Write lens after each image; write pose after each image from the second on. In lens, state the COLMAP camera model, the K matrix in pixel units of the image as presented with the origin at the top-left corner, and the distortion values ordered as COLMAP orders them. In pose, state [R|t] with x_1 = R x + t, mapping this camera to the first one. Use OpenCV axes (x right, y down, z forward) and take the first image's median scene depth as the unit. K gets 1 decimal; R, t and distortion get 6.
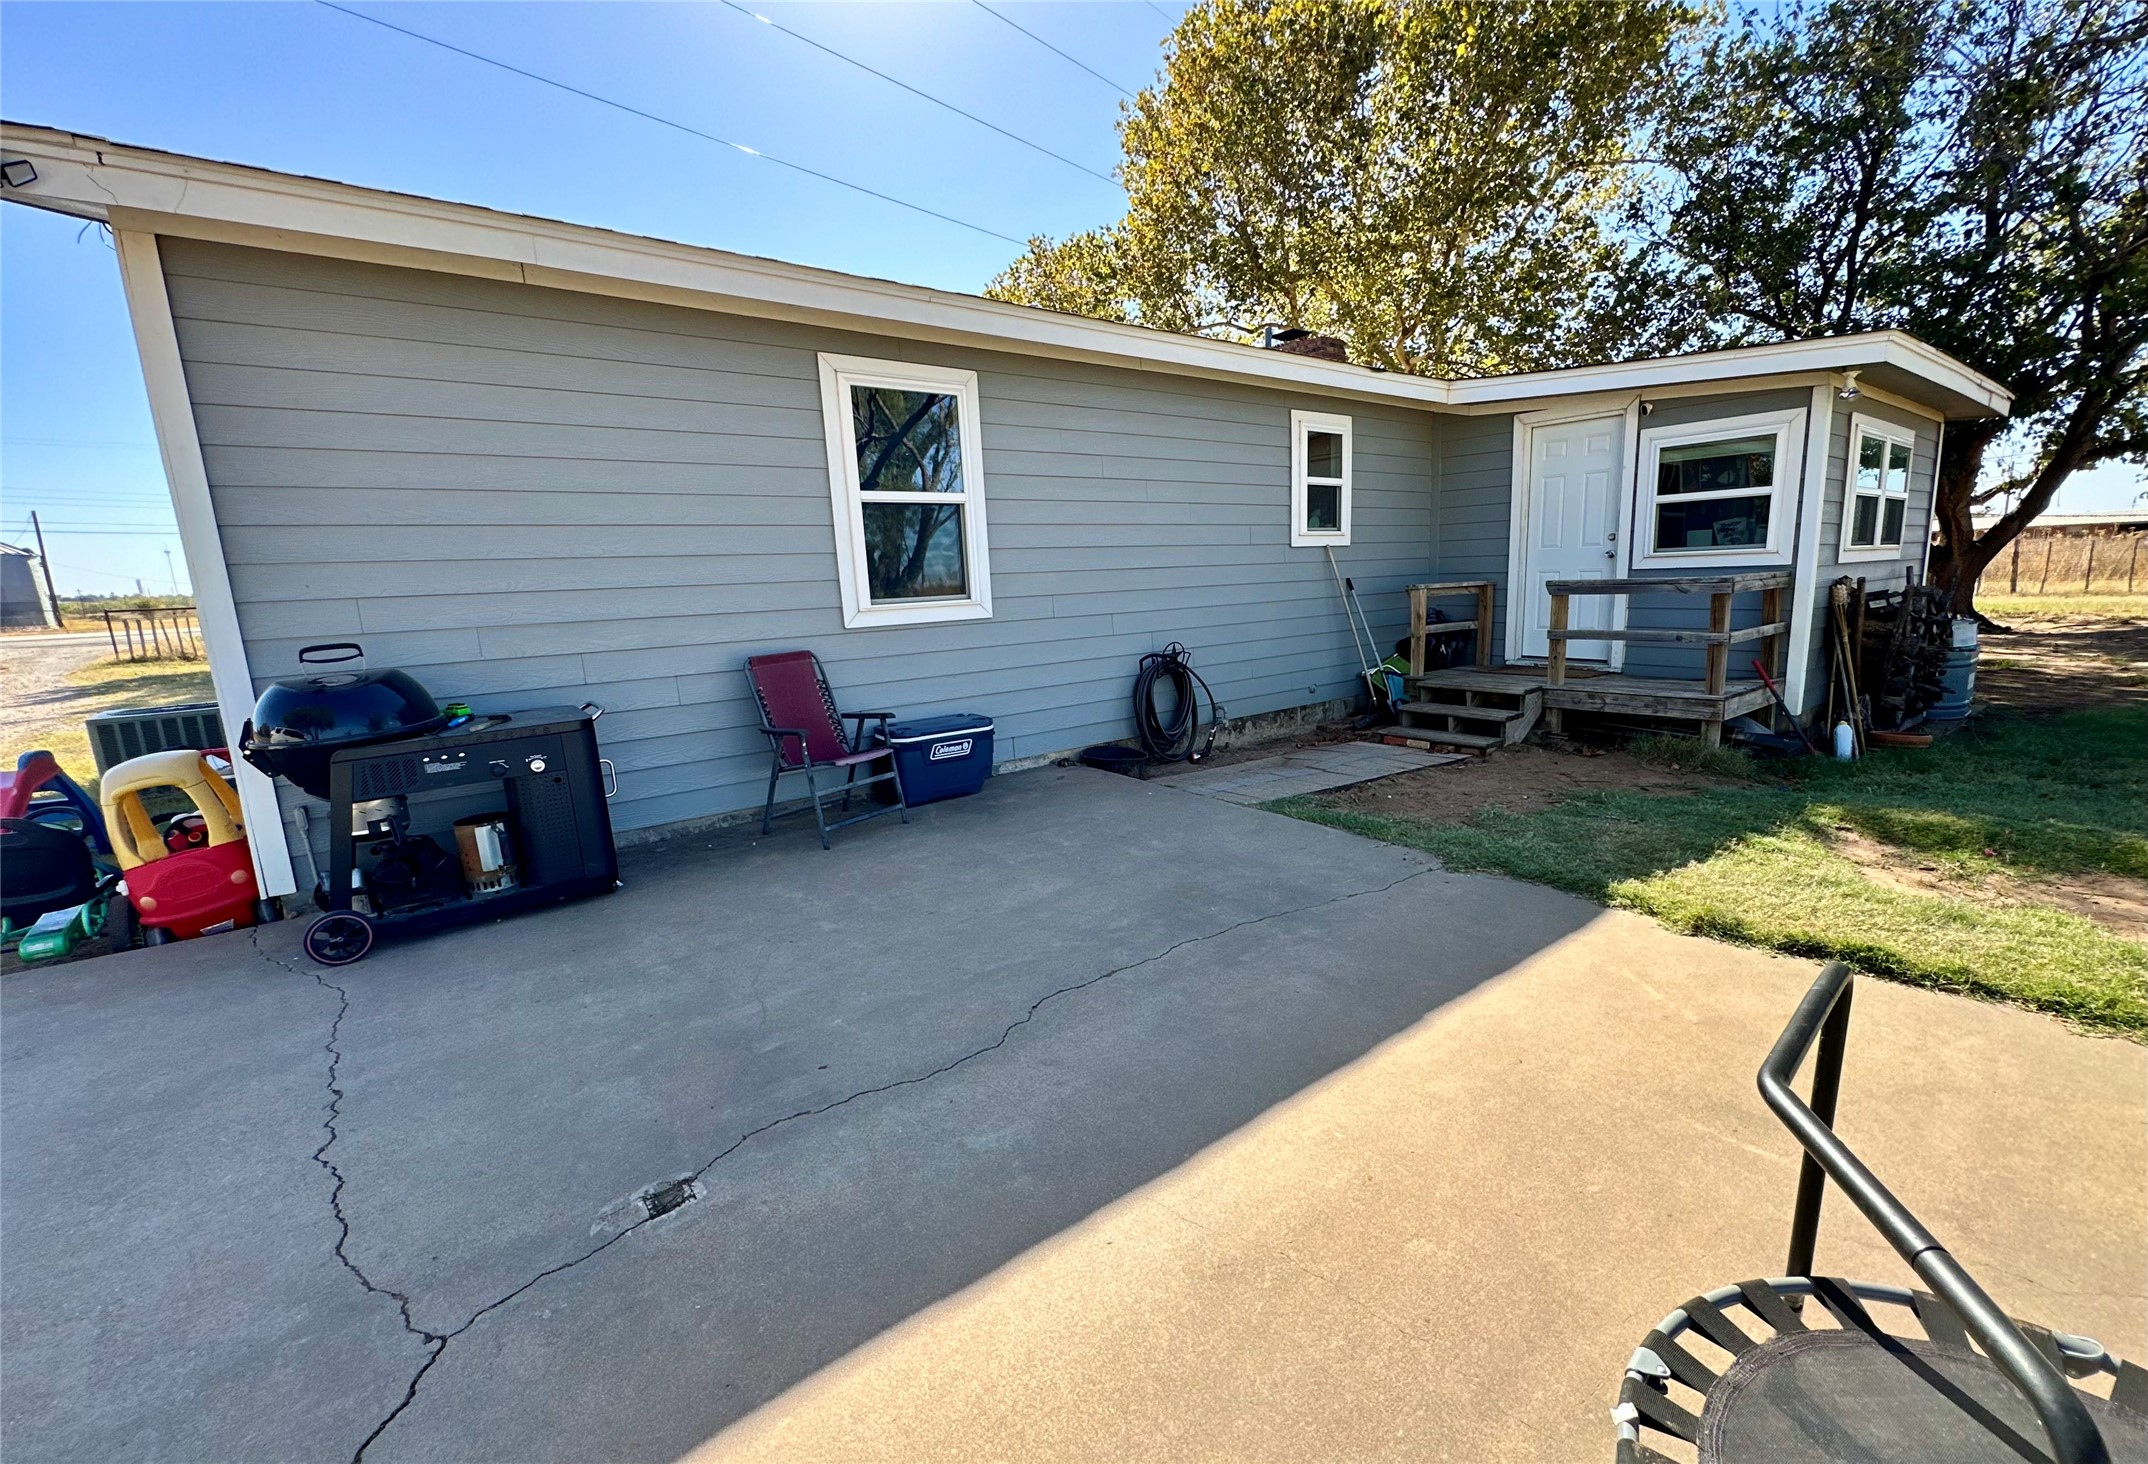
lens RADIAL K [[880.8, 0, 1076.6], [0, 880.8, 720.6], [0, 0, 1]] dist [0.000257, -0.000015]
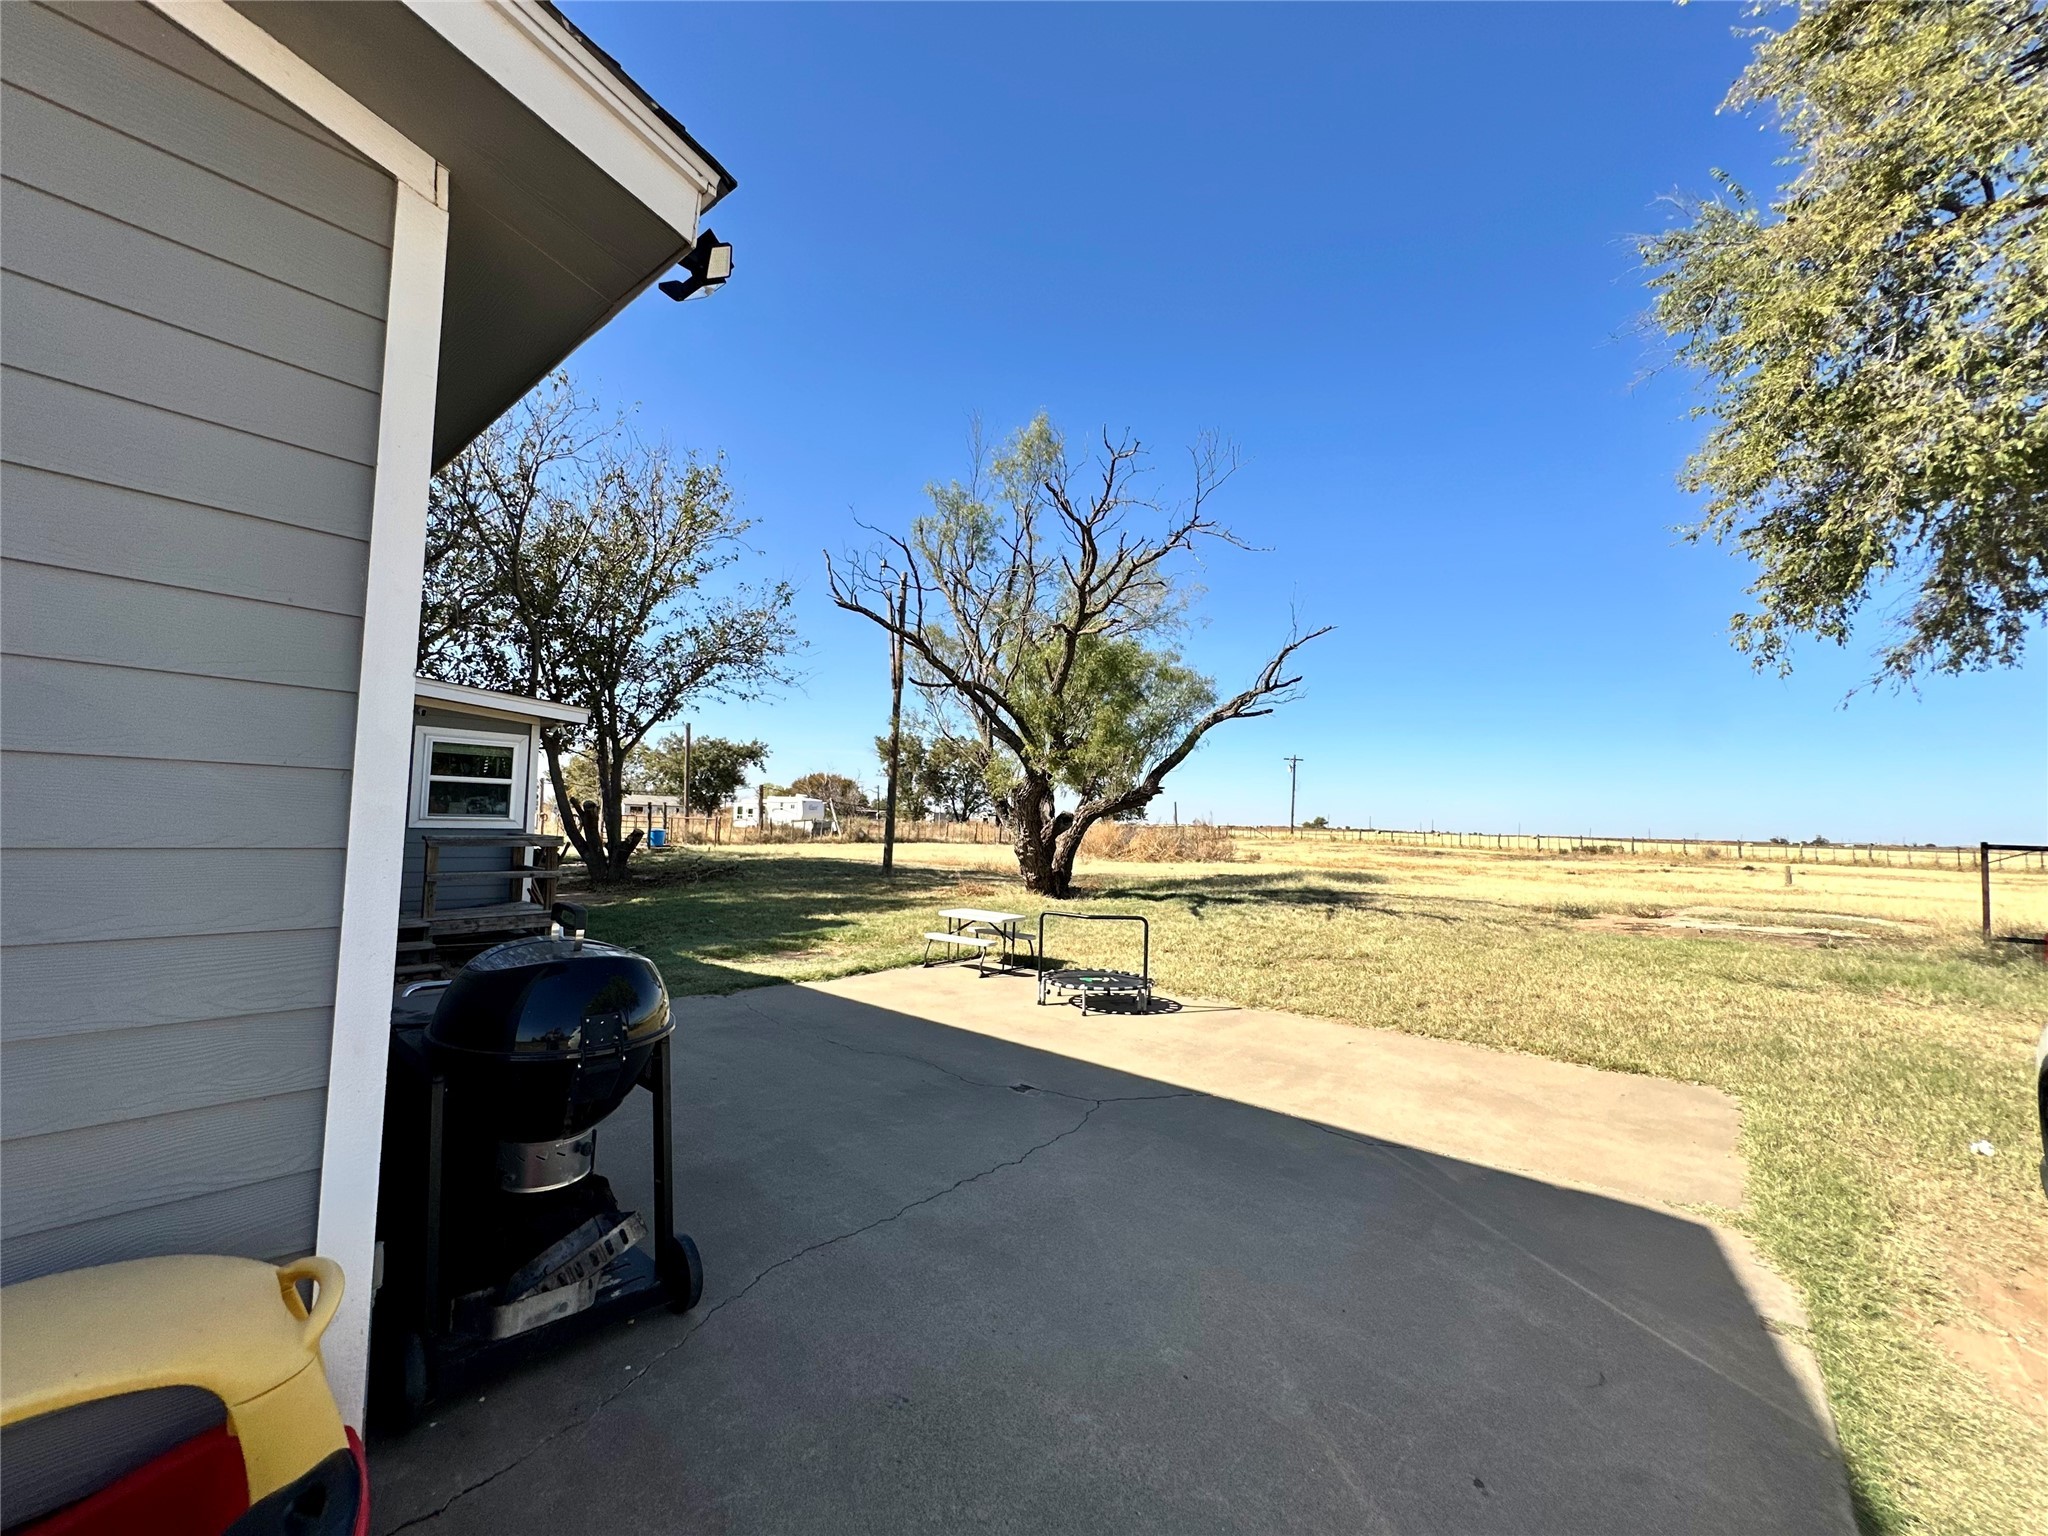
lens RADIAL K [[811.7, 0, 1024.9], [0, 811.7, 776.2], [0, 0, 1]] dist [-0.001833, 0.000813]
pose [[-0.184842, 0.090782, 0.978566, -1.751534], [0.139504, 0.988065, -0.065312, -0.105286], [-0.972817, 0.124441, -0.195300, 0.845020]]
